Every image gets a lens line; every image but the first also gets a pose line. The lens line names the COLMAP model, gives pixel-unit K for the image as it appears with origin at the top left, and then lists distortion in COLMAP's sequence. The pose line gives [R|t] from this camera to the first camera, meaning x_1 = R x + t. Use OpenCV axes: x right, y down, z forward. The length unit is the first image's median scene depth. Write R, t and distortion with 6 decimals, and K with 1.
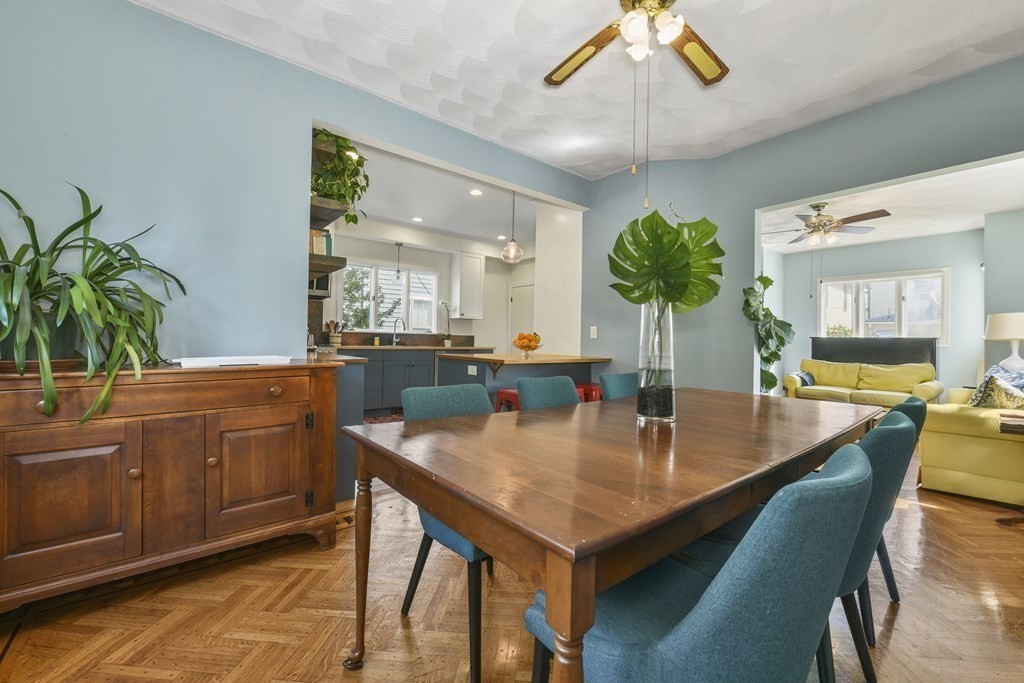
lens RADIAL K [[412.1, 0, 519.8], [0, 412.1, 336.7], [0, 0, 1]] dist [0.002681, -0.000053]
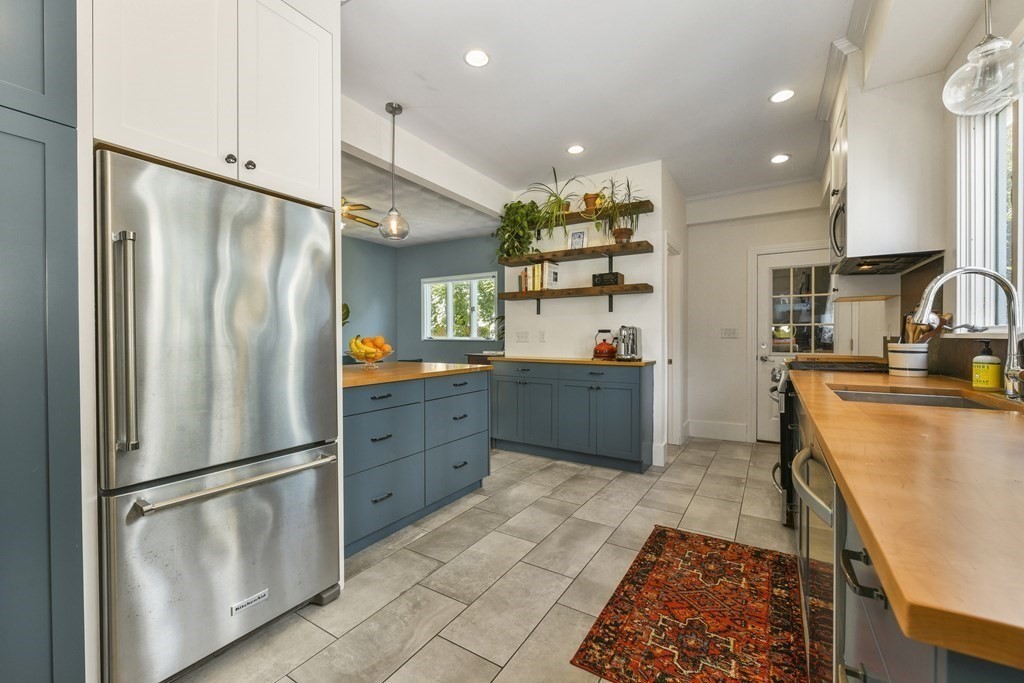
lens RADIAL K [[412.1, 0, 519.8], [0, 412.1, 336.7], [0, 0, 1]] dist [0.002681, -0.000053]
pose [[-0.951847, -0.016330, -0.306139, -0.006340], [-0.012727, 0.999824, -0.013761, -0.003231], [0.306310, -0.009202, -0.951887, 1.065427]]
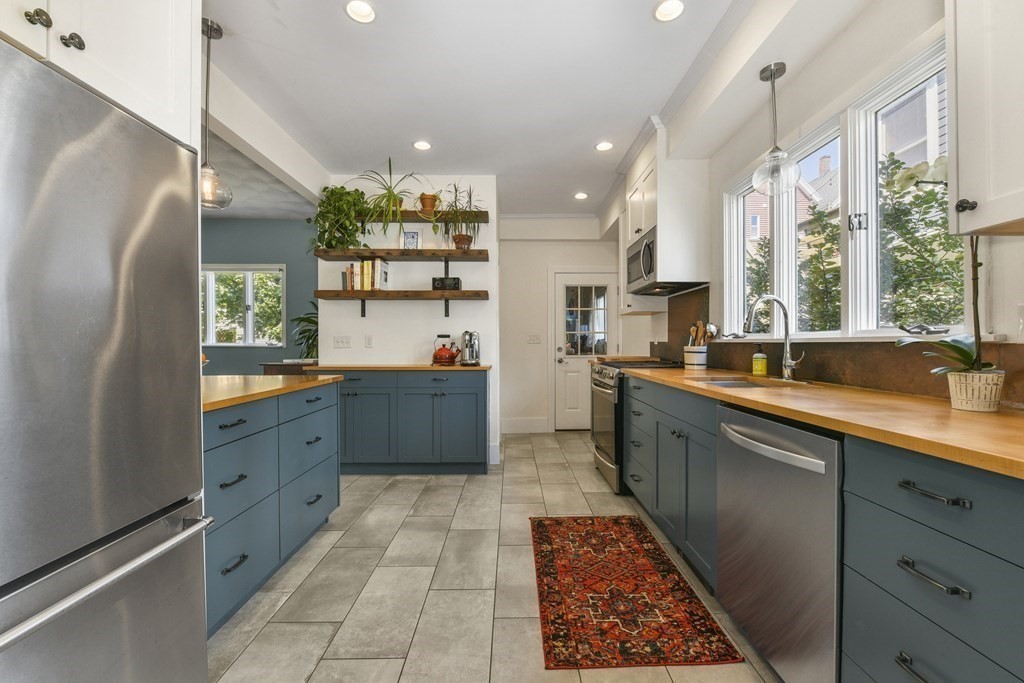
lens RADIAL K [[412.0, 0, 517.1], [0, 412.0, 341.4], [0, 0, 1]] dist [-0.002779, -0.000402]
pose [[-0.640845, -0.019076, -0.767433, 0.077601], [-0.003457, 0.999753, -0.021964, -0.001139], [0.767662, -0.011422, -0.640753, 0.992393]]
